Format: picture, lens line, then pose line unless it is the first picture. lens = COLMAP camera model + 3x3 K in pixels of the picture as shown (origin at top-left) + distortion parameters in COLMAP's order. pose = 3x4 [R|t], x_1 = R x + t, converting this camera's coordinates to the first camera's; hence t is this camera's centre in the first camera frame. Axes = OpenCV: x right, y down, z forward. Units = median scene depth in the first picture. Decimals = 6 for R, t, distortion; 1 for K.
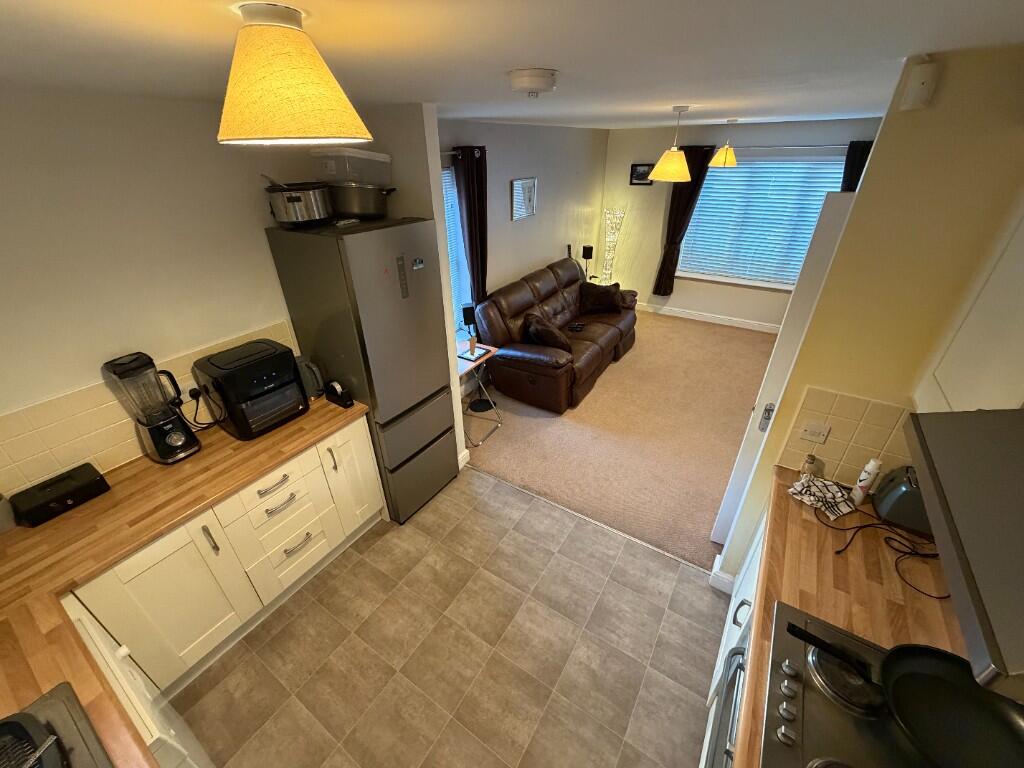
lens RADIAL K [[408.9, 0, 507.9], [0, 408.9, 383.9], [0, 0, 1]] dist [0.009104, -0.000402]
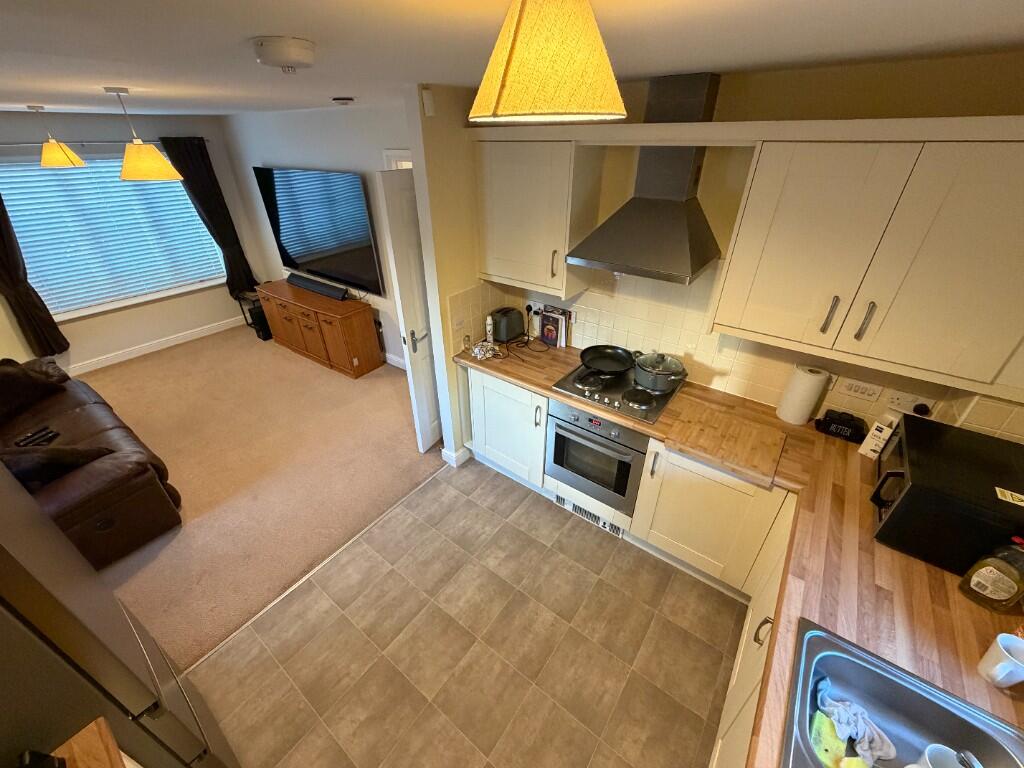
lens RADIAL K [[408.9, 0, 505.9], [0, 408.9, 384.0], [0, 0, 1]] dist [0.009104, -0.000402]
pose [[0.074881, -0.504820, 0.859971, -0.514550], [0.506474, 0.762131, 0.403286, -0.179179], [-0.858998, 0.405355, 0.312747, 0.335598]]
